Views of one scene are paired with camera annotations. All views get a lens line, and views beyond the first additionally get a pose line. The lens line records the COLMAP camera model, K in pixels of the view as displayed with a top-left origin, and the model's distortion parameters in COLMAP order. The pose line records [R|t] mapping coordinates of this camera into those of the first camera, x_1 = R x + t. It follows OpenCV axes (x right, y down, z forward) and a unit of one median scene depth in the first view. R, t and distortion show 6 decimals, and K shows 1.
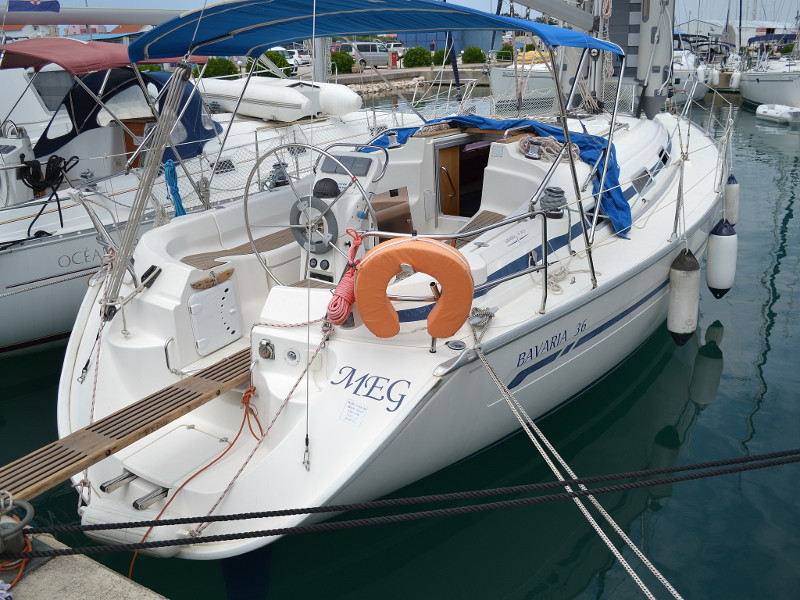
lens RADIAL K [[734.0, 0, 435.2], [0, 734.0, 299.2], [0, 0, 1]] dist [-0.065600, 0.002937]
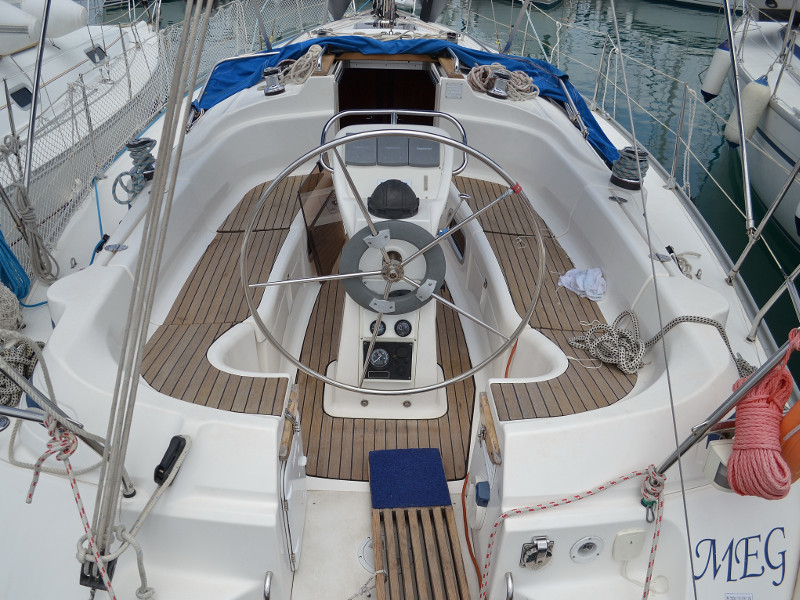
lens RADIAL K [[734.0, 0, 435.2], [0, 734.0, 299.2], [0, 0, 1]] dist [-0.065600, 0.002937]
pose [[0.854691, -0.211408, 0.474142, -0.507840], [0.142740, 0.973823, 0.176899, -0.214025], [-0.499128, -0.083515, 0.862494, 0.605786]]
